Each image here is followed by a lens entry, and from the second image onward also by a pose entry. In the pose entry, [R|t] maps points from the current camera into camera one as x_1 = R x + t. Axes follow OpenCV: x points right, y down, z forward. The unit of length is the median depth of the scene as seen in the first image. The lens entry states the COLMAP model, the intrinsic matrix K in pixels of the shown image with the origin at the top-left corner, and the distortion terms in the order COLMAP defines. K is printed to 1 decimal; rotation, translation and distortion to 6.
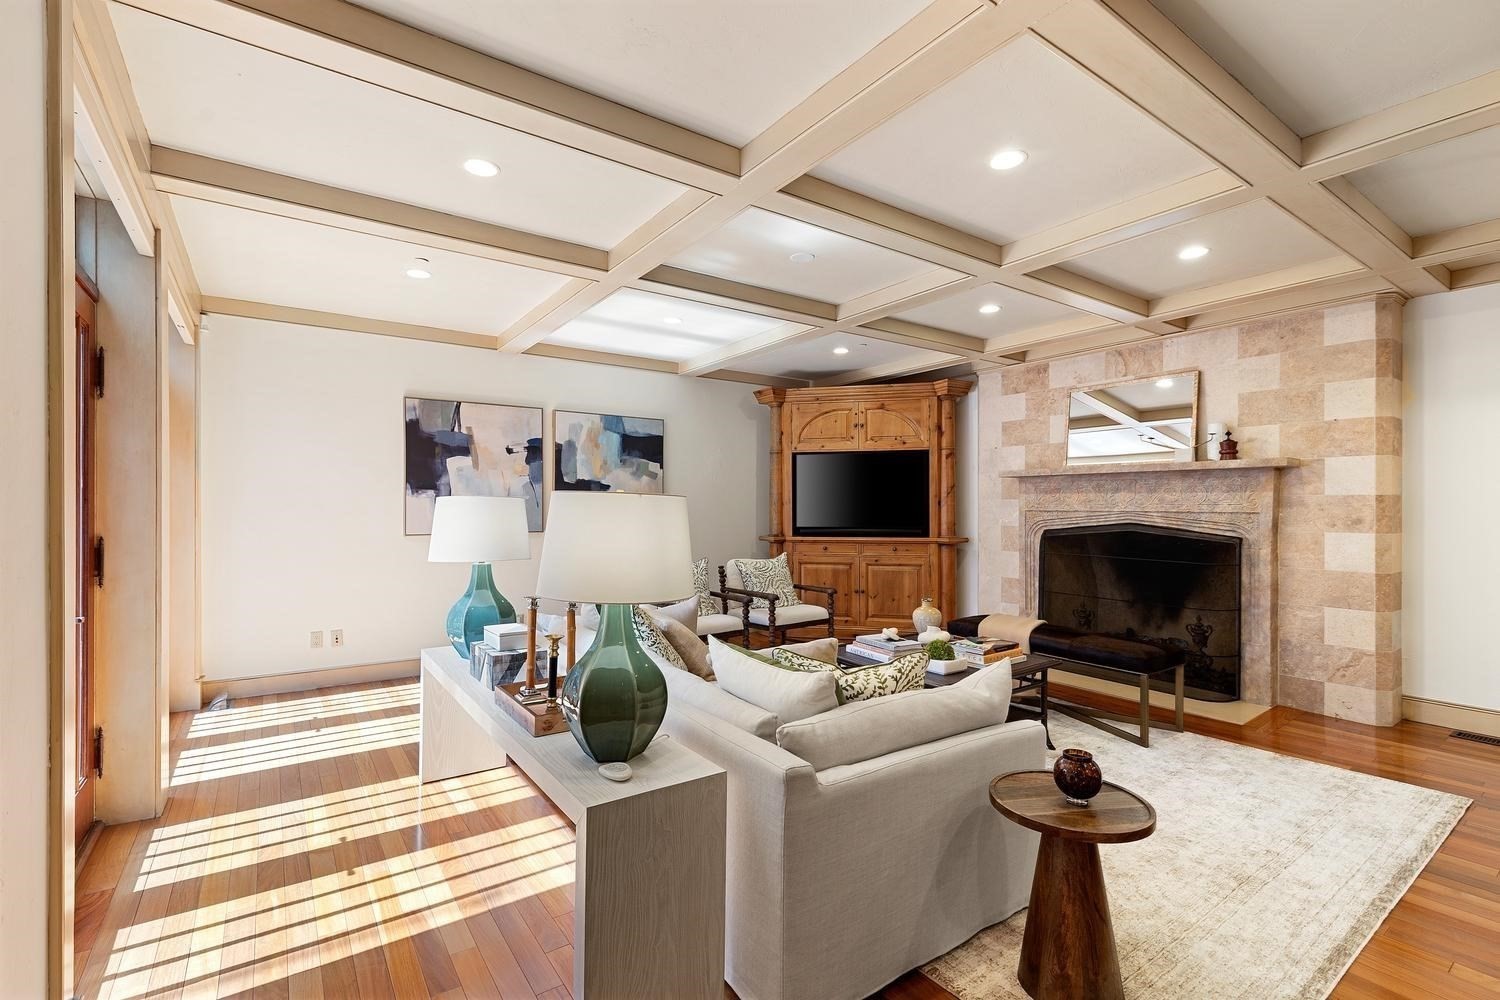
lens RADIAL K [[675.9, 0, 741.7], [0, 675.9, 506.6], [0, 0, 1]] dist [0.012170, -0.000653]
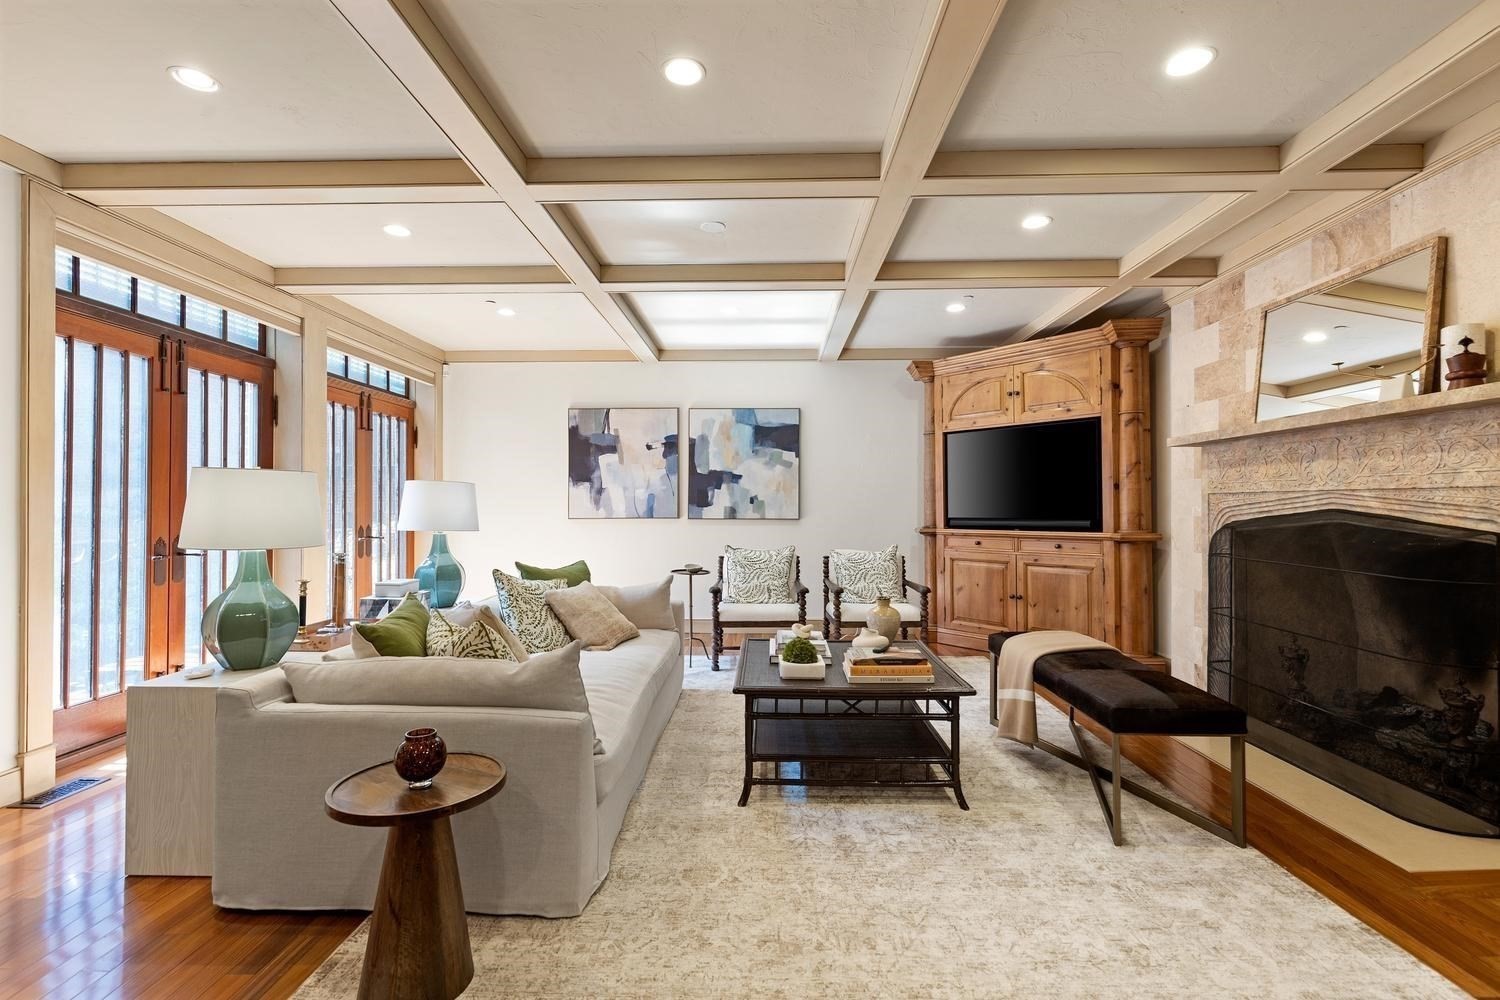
lens RADIAL K [[675.9, 0, 745.5], [0, 675.9, 499.9], [0, 0, 1]] dist [0.012170, -0.000653]
pose [[0.801435, -0.007514, -0.598035, 0.447667], [0.001161, 0.999939, -0.011008, 0.019009], [0.598081, 0.008128, 0.801395, 0.166917]]
